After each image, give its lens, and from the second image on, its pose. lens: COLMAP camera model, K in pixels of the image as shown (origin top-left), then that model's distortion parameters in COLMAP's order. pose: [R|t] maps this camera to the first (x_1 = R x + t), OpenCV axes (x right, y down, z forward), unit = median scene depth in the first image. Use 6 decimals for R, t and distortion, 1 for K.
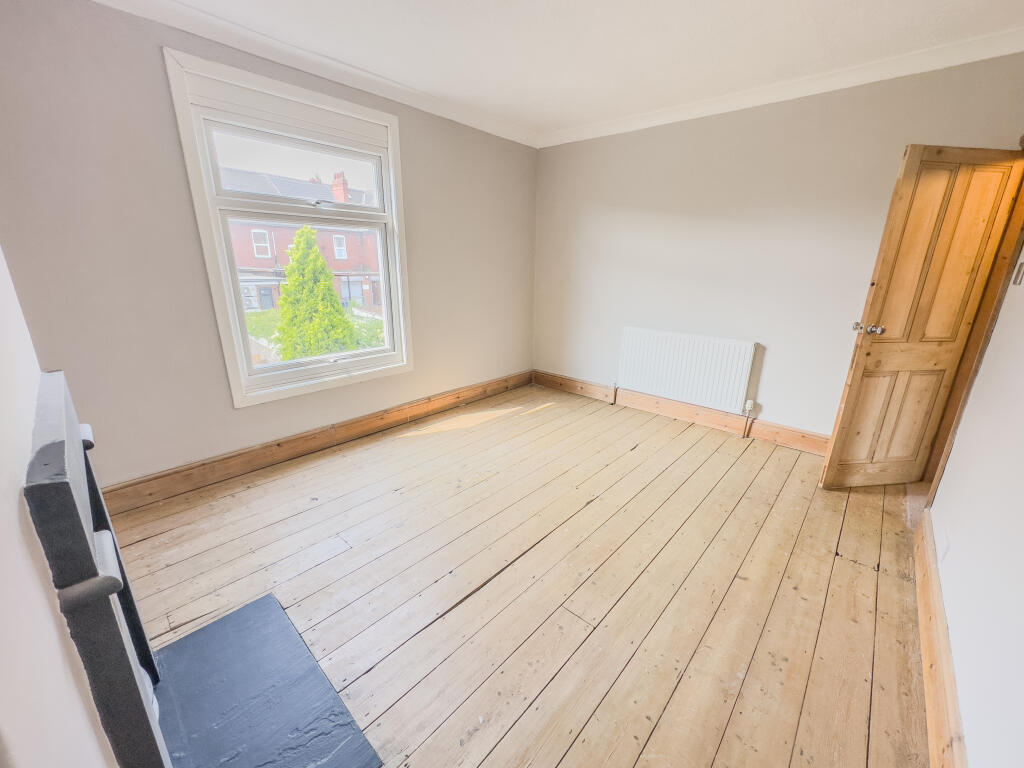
lens RADIAL K [[405.4, 0, 512.9], [0, 405.4, 382.8], [0, 0, 1]] dist [-0.002980, -0.000186]
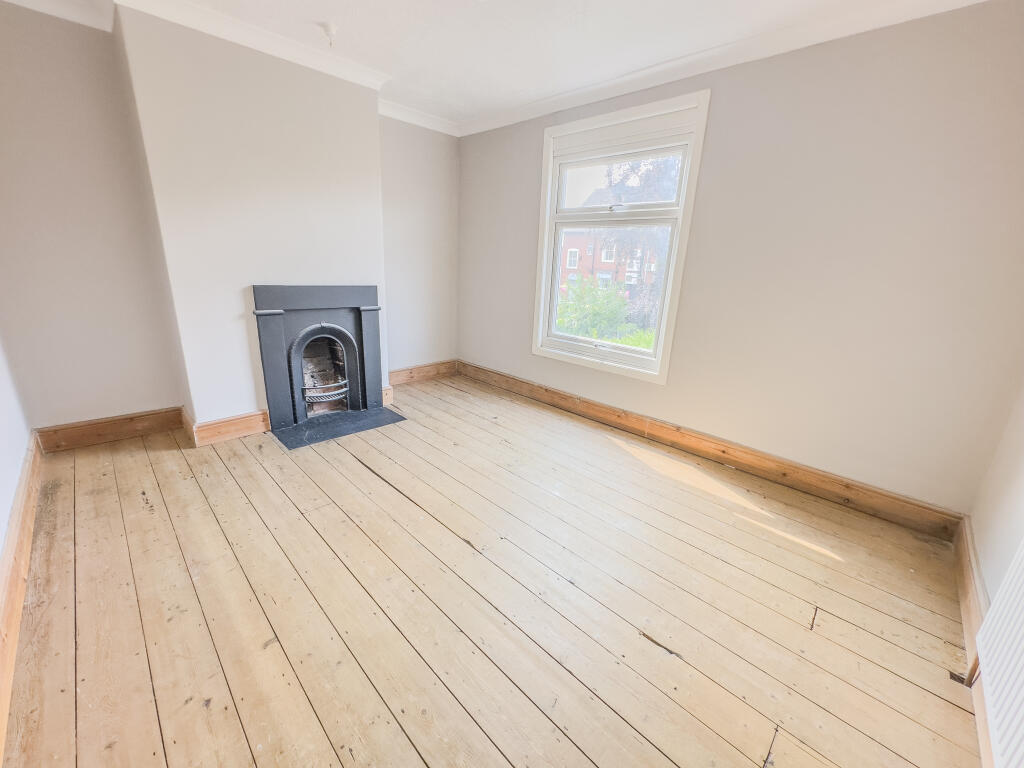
lens RADIAL K [[405.4, 0, 513.7], [0, 405.4, 383.3], [0, 0, 1]] dist [-0.002980, -0.000186]
pose [[-0.029710, 0.274247, -0.961200, 0.675619], [-0.326850, 0.906095, 0.268628, -0.183963], [0.944609, 0.322150, 0.062717, 0.723048]]
